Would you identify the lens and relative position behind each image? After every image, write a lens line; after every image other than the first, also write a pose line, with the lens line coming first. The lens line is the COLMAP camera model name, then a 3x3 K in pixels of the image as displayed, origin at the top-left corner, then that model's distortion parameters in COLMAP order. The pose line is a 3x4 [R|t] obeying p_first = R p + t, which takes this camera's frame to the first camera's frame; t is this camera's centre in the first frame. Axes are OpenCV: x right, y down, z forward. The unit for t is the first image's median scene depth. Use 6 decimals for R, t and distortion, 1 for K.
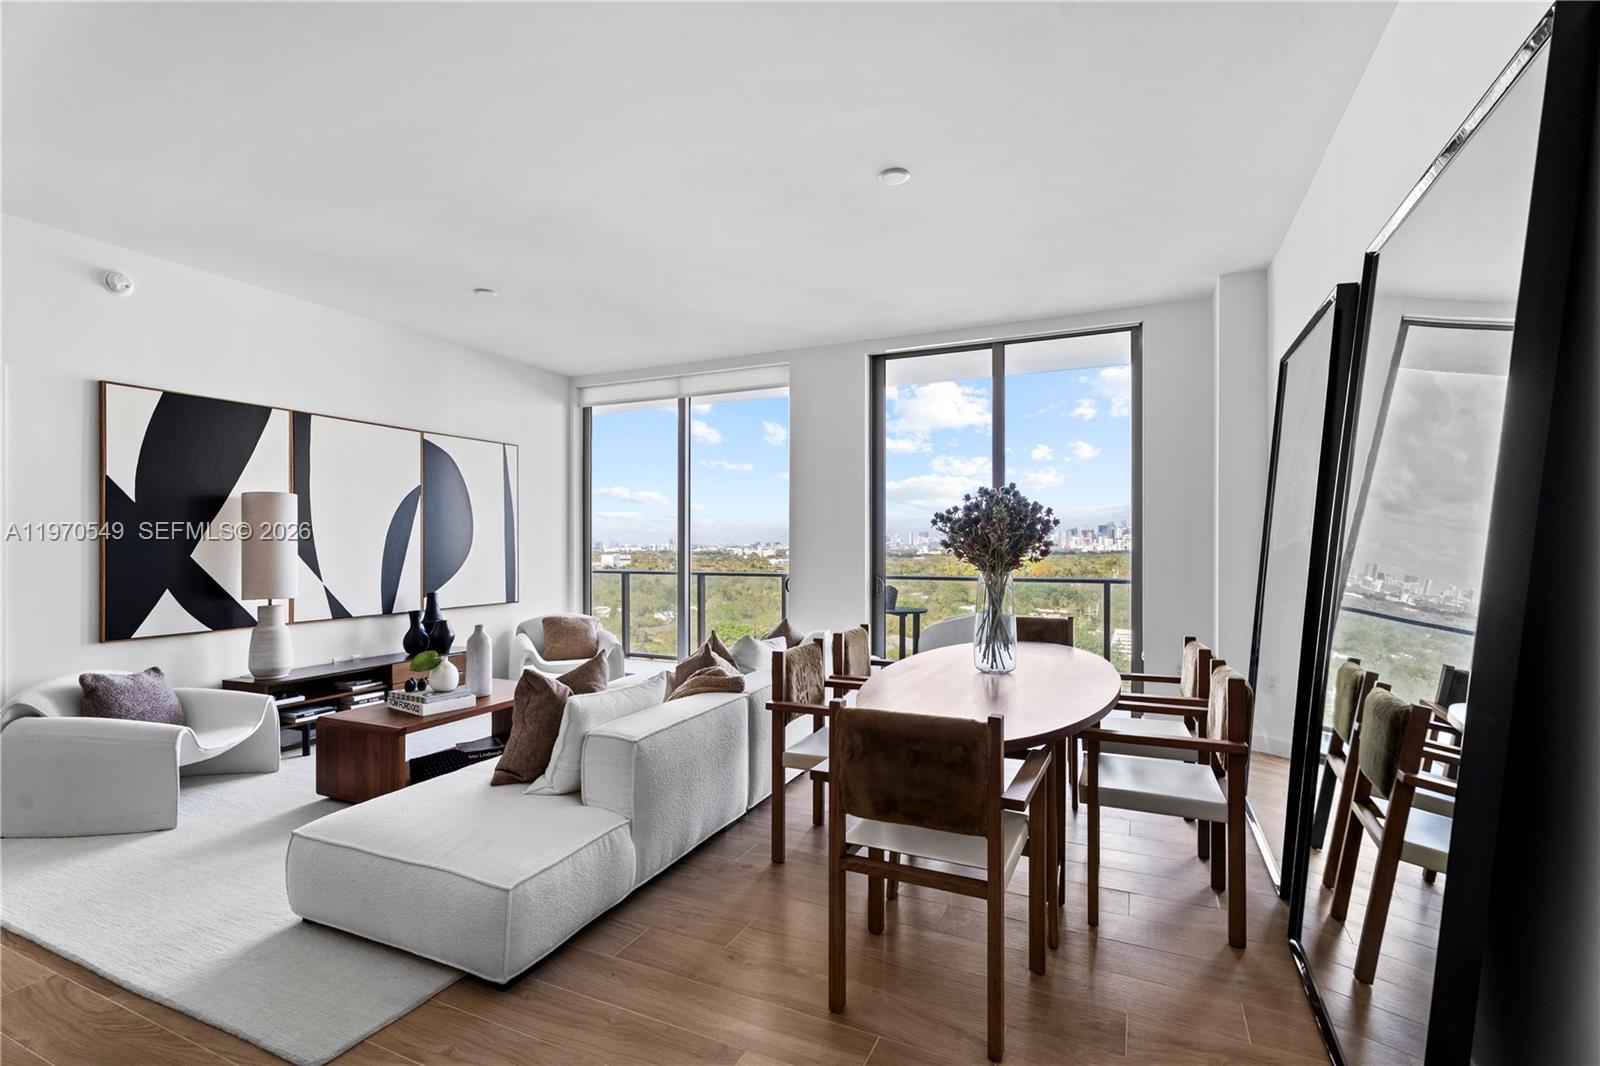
lens RADIAL K [[742.1, 0, 807.0], [0, 742.1, 544.9], [0, 0, 1]] dist [-0.000846, 0.000184]
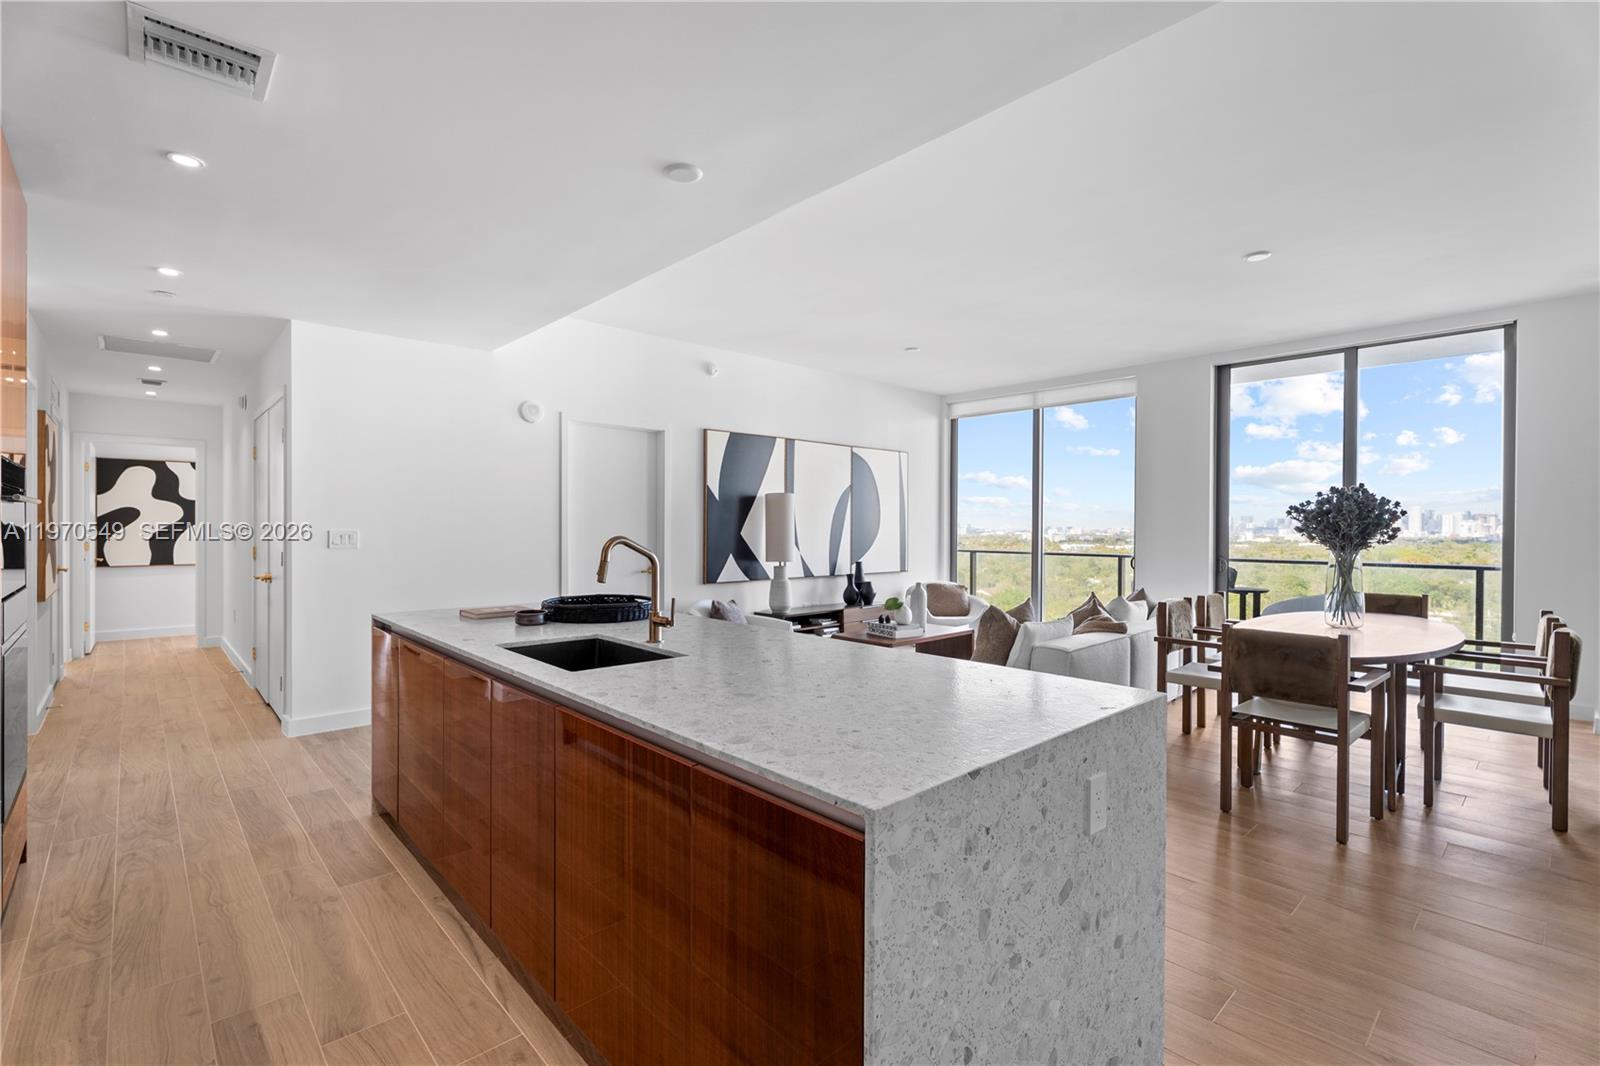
lens RADIAL K [[723.5, 0, 808.6], [0, 723.5, 531.4], [0, 0, 1]] dist [0.002978, 0.000672]
pose [[0.925347, 0.008527, -0.379024, -0.101431], [-0.007105, 0.999962, 0.005149, 0.001497], [0.379054, -0.002071, 0.925372, -0.399722]]
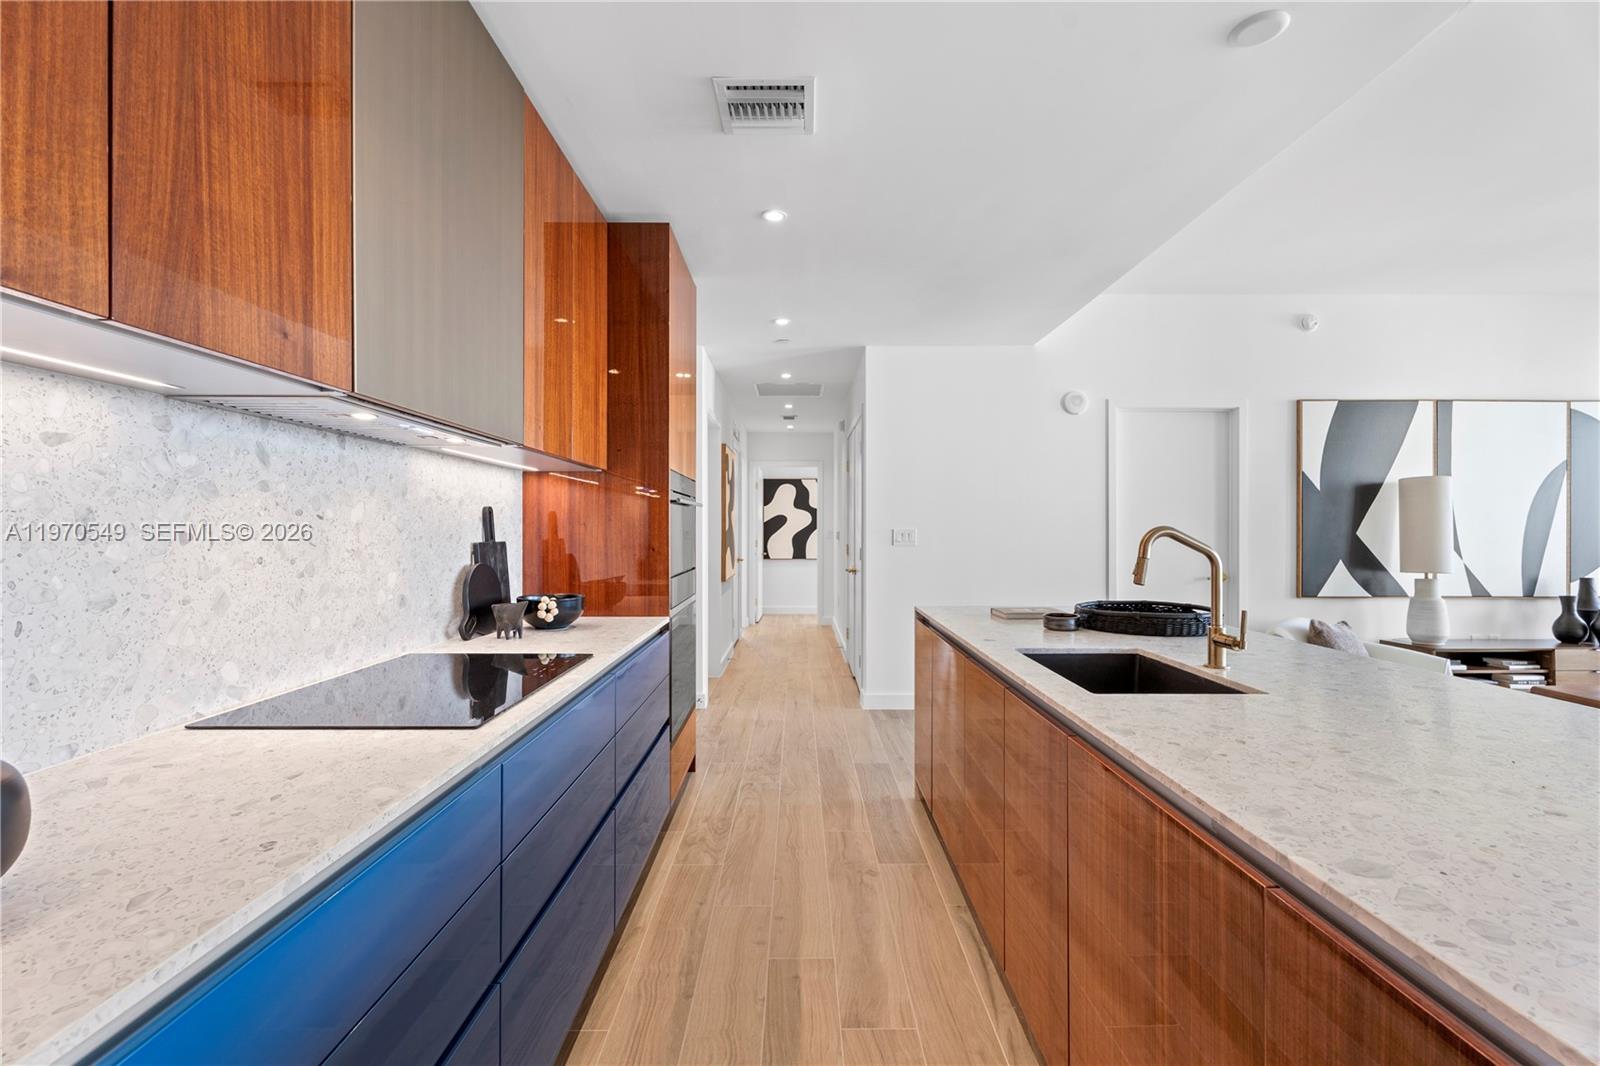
lens RADIAL K [[719.6, 0, 800.1], [0, 719.6, 530.9], [0, 0, 1]] dist [-0.000561, -0.000240]
pose [[0.418294, 0.002391, -0.908309, -0.148629], [-0.003082, 0.999995, 0.001213, 0.012497], [0.908307, 0.002292, 0.418299, -0.314773]]
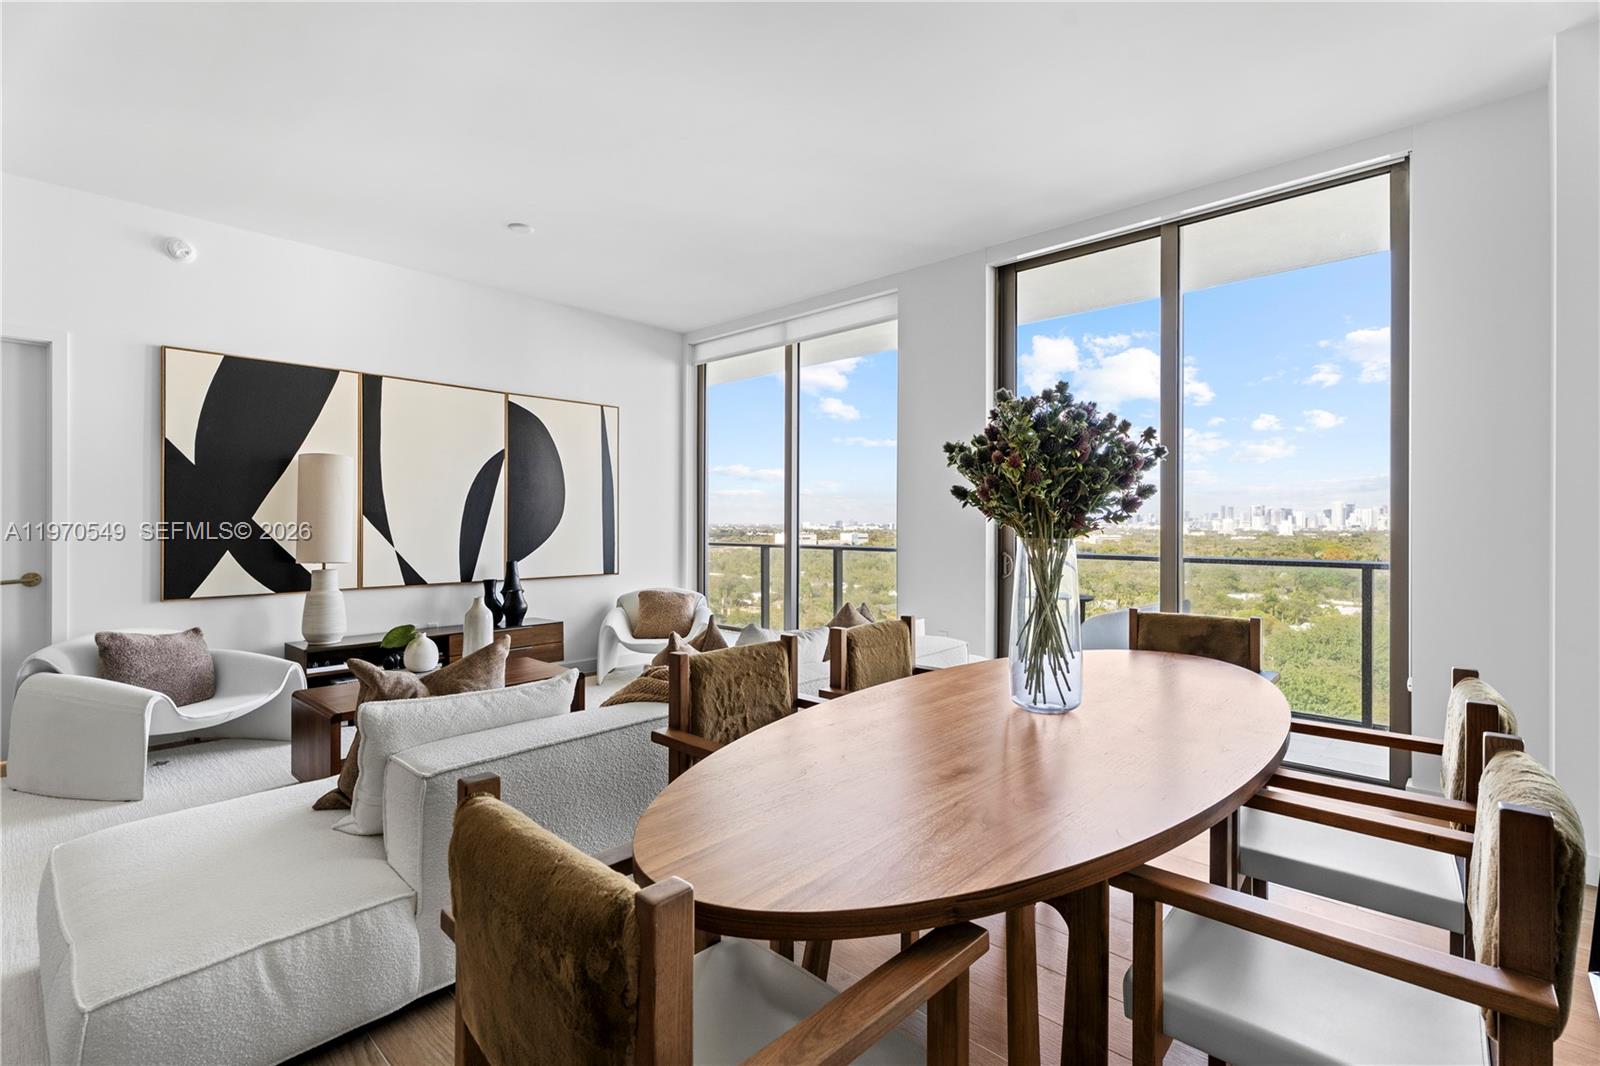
lens RADIAL K [[738.4, 0, 795.8], [0, 738.4, 522.2], [0, 0, 1]] dist [-0.000106, 0.000100]
pose [[0.948420, 0.003619, -0.316995, 0.188533], [-0.004103, 0.999991, -0.000862, 0.018253], [0.316989, 0.002118, 0.948427, 0.287220]]
